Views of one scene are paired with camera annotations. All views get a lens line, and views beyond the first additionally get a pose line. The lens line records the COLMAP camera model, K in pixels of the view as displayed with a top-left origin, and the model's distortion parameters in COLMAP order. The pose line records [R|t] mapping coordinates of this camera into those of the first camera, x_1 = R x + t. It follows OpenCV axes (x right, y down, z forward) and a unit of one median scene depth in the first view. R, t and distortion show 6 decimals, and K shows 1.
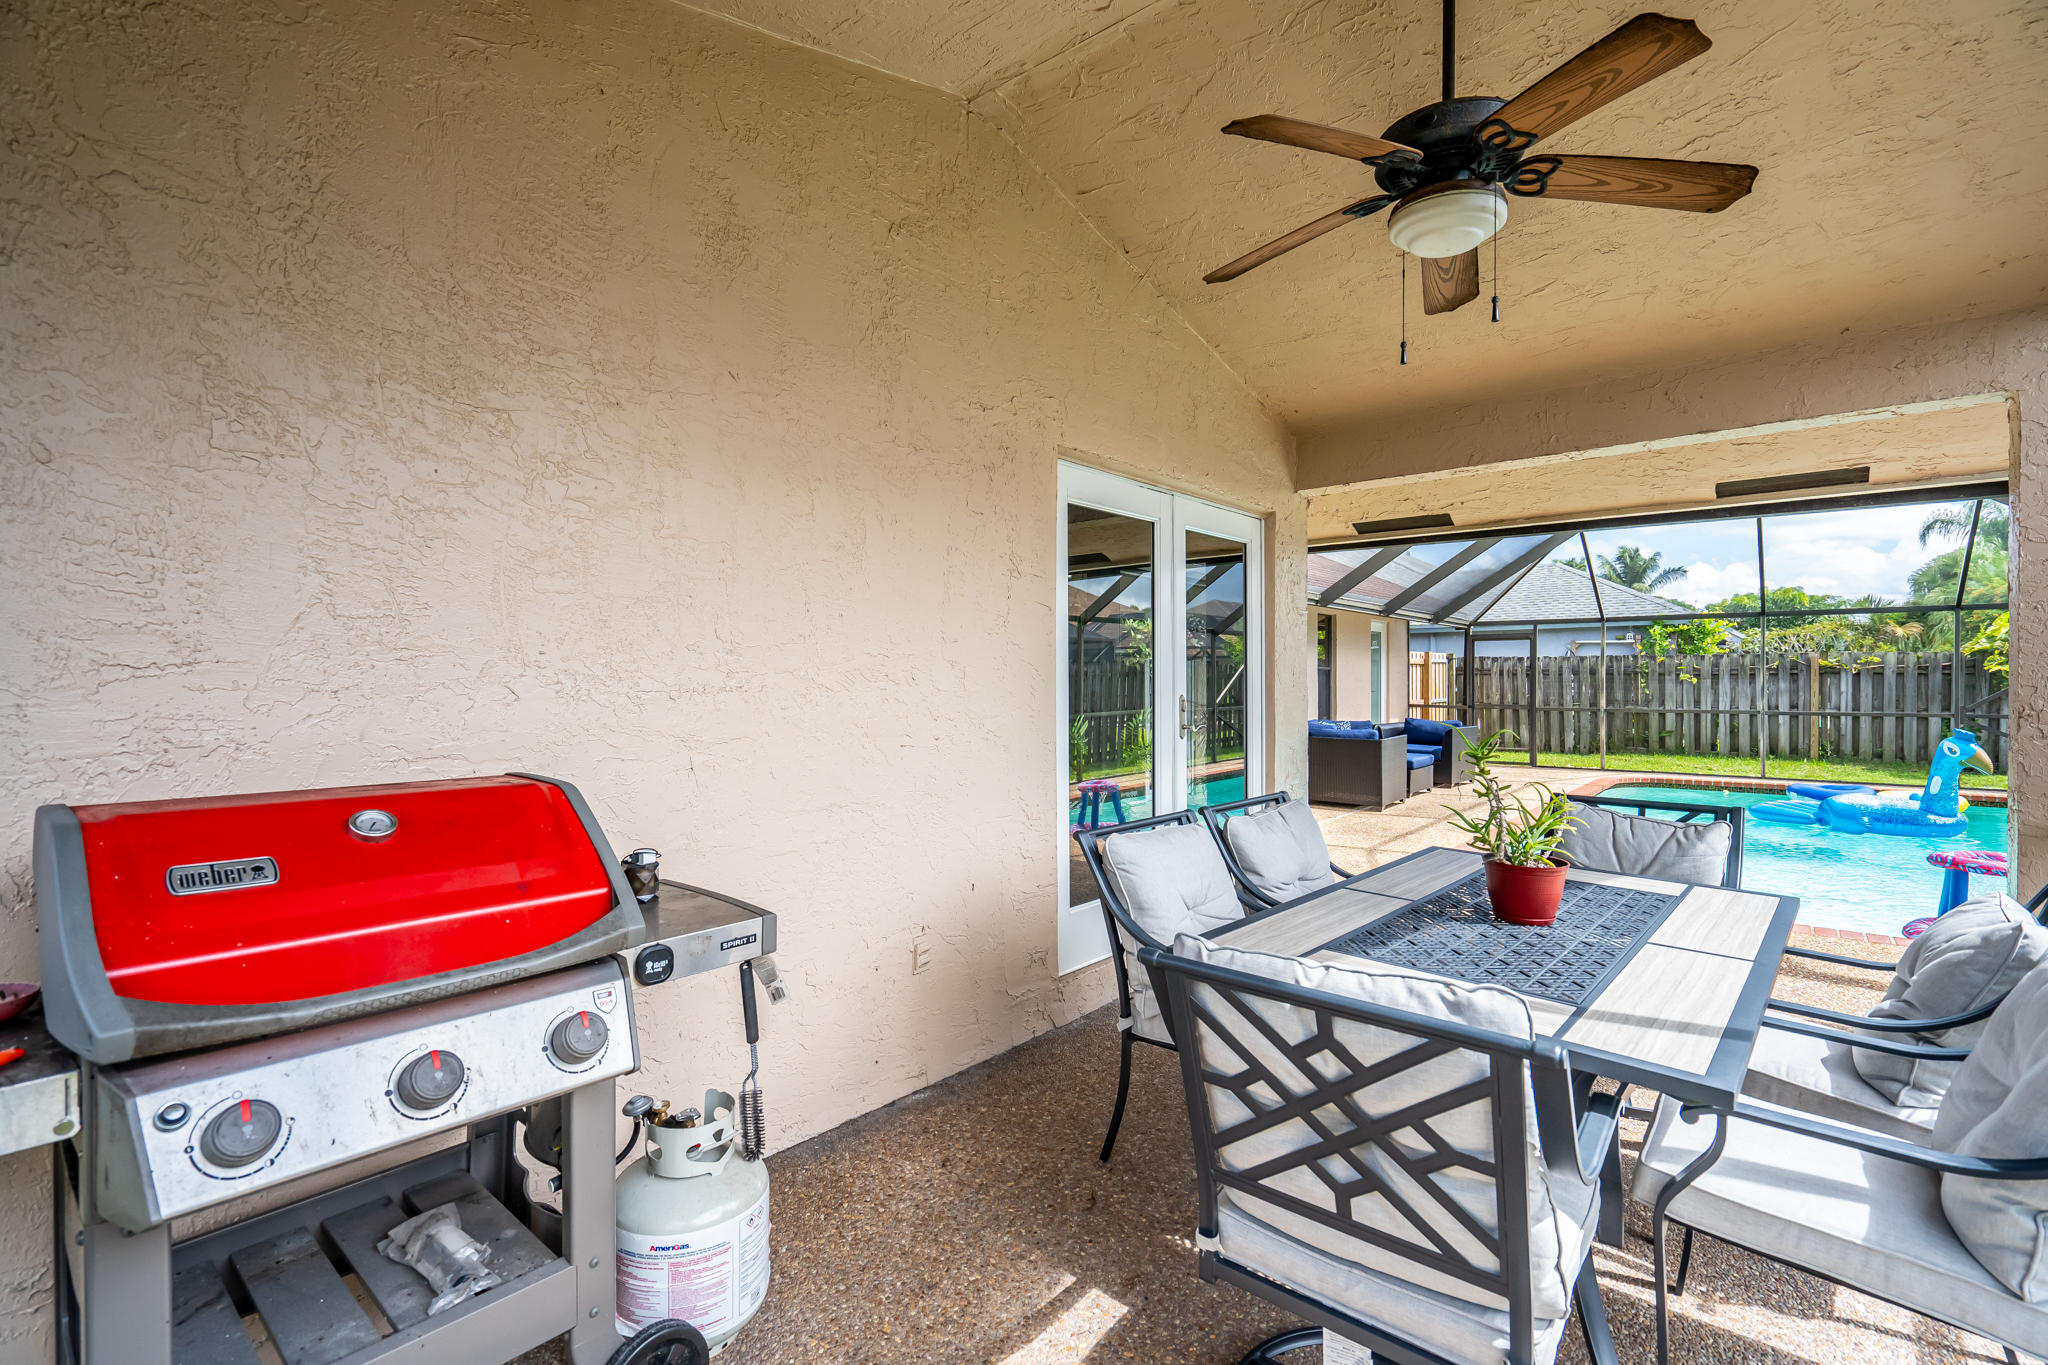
lens RADIAL K [[928.3, 0, 1017.1], [0, 928.3, 693.2], [0, 0, 1]] dist [-0.009901, 0.005002]
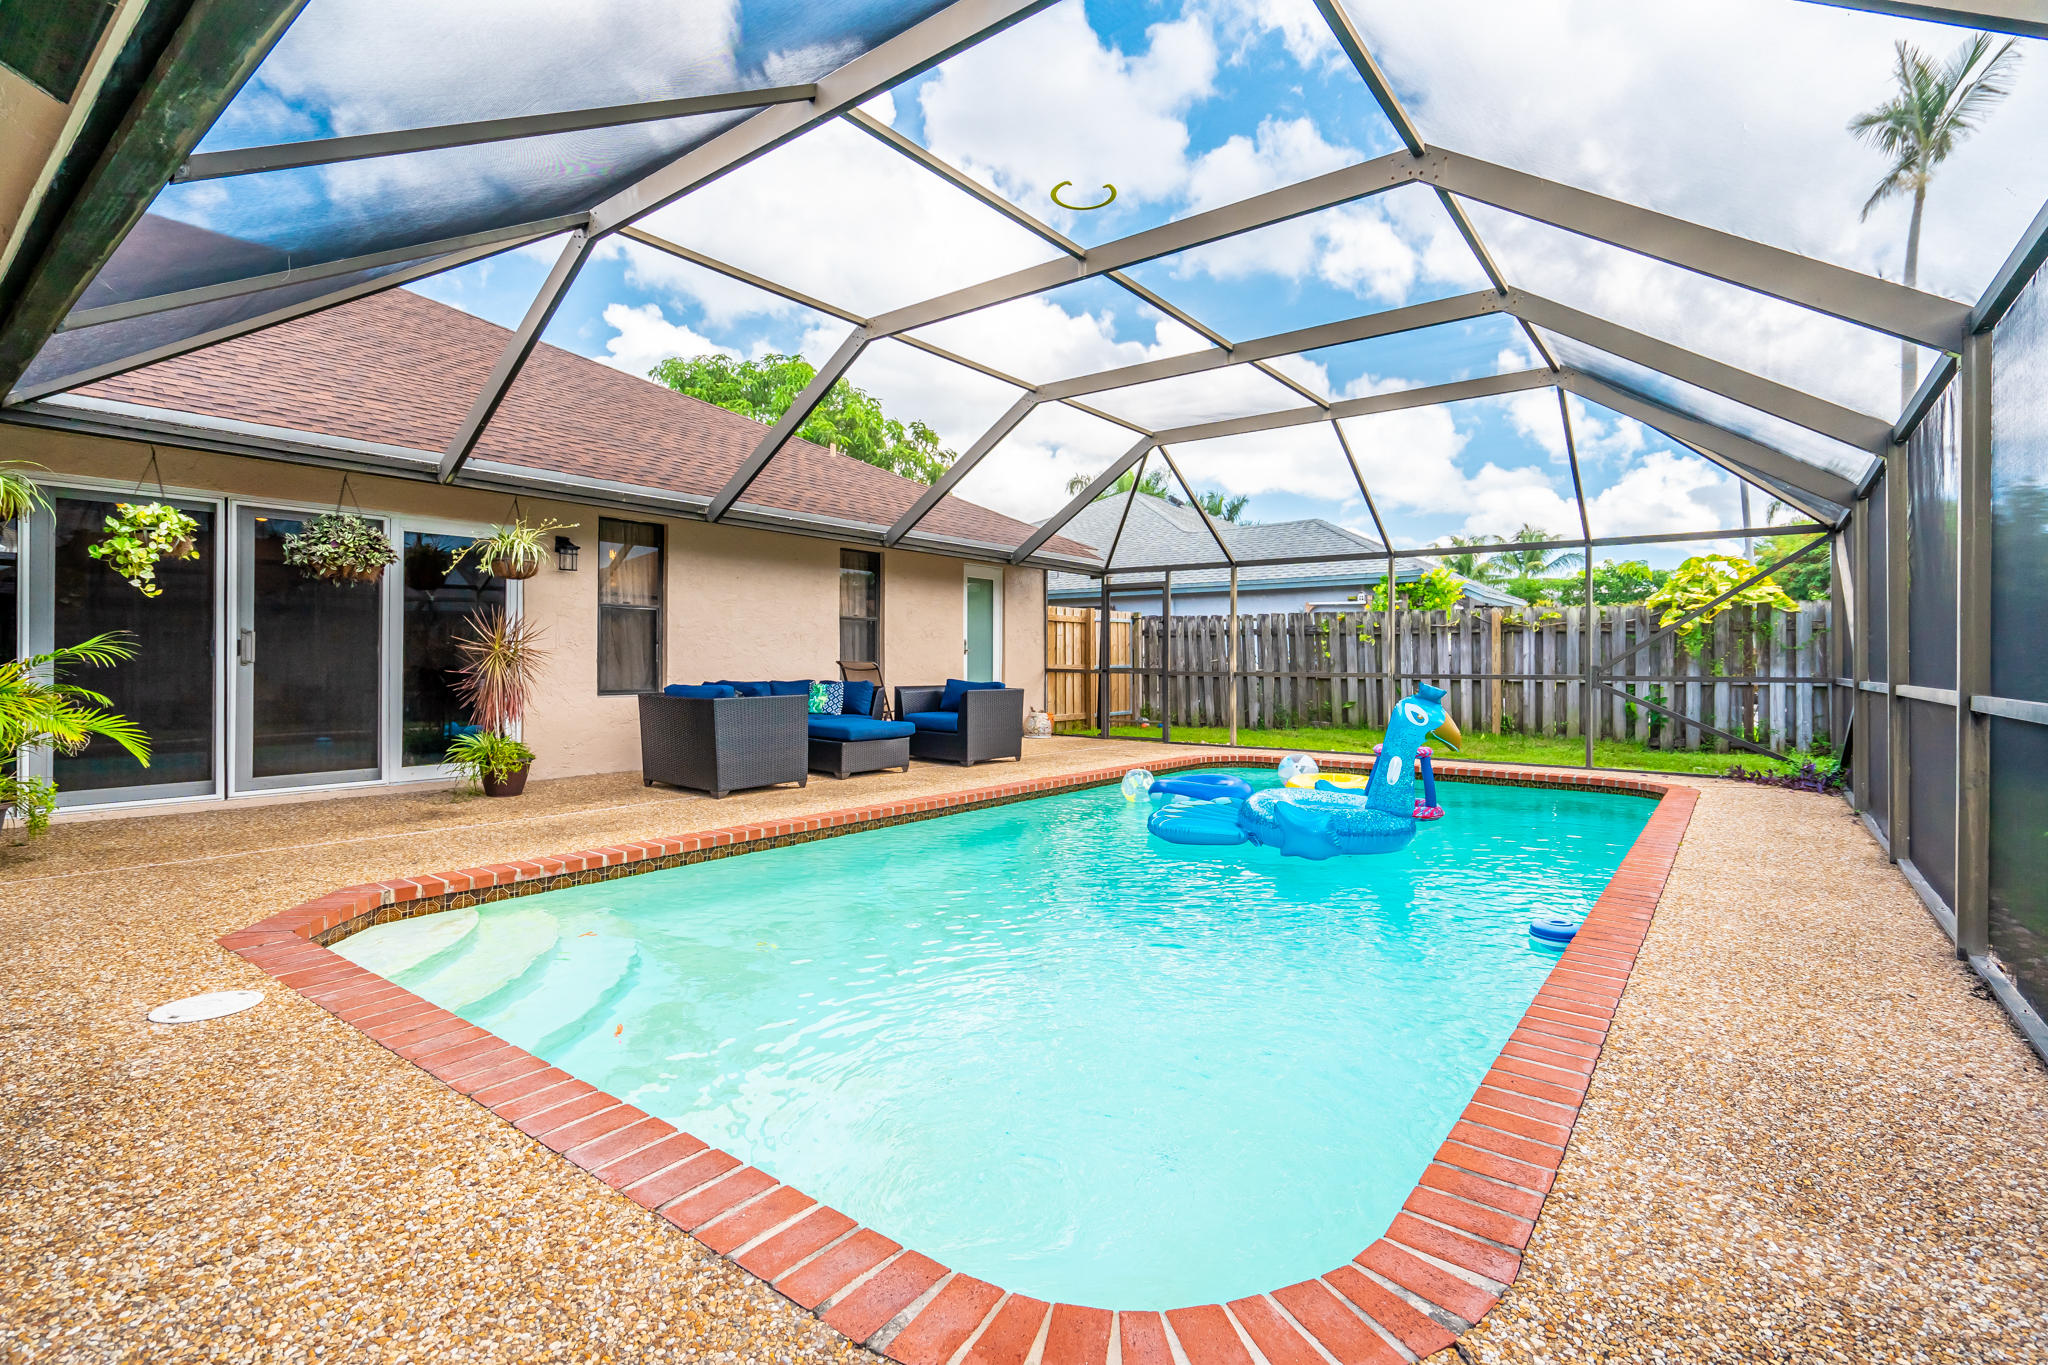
lens RADIAL K [[928.3, 0, 1024.8], [0, 928.3, 667.0], [0, 0, 1]] dist [-0.009901, 0.005002]
pose [[0.999333, 0.007165, 0.035797, 0.395503], [-0.006624, 0.999862, -0.015227, 0.025017], [-0.035901, 0.014979, 0.999243, 0.171836]]
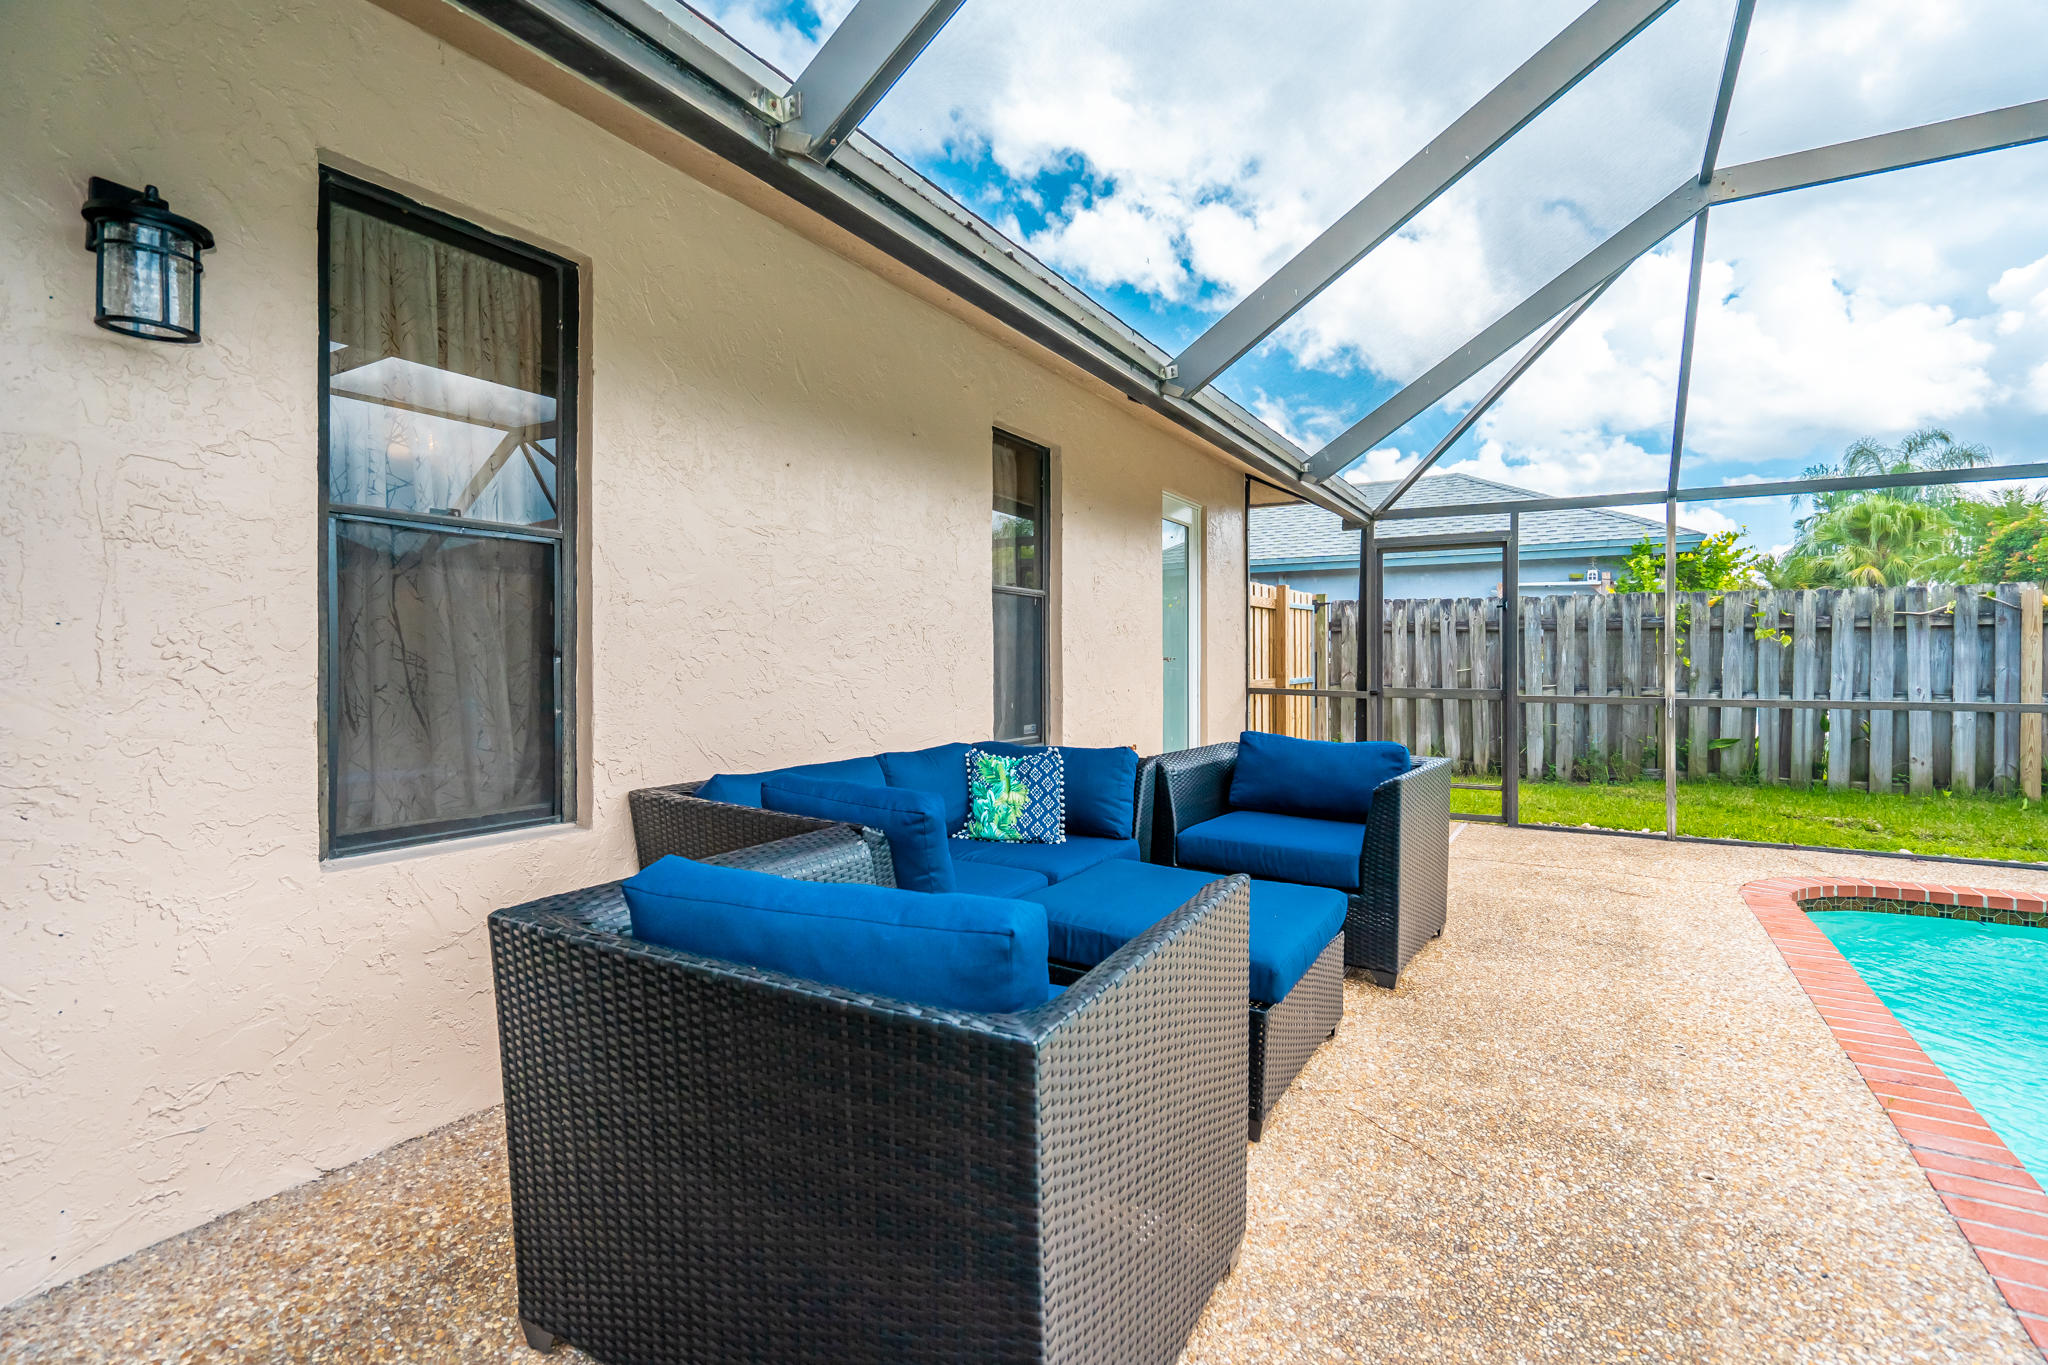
lens RADIAL K [[928.3, 0, 1006.3], [0, 928.3, 668.1], [0, 0, 1]] dist [-0.009901, 0.005002]
pose [[0.988715, 0.001856, 0.149794, 0.242078], [-0.000334, 0.999948, -0.010185, 0.006812], [-0.149805, 0.010020, 0.988665, 0.579903]]
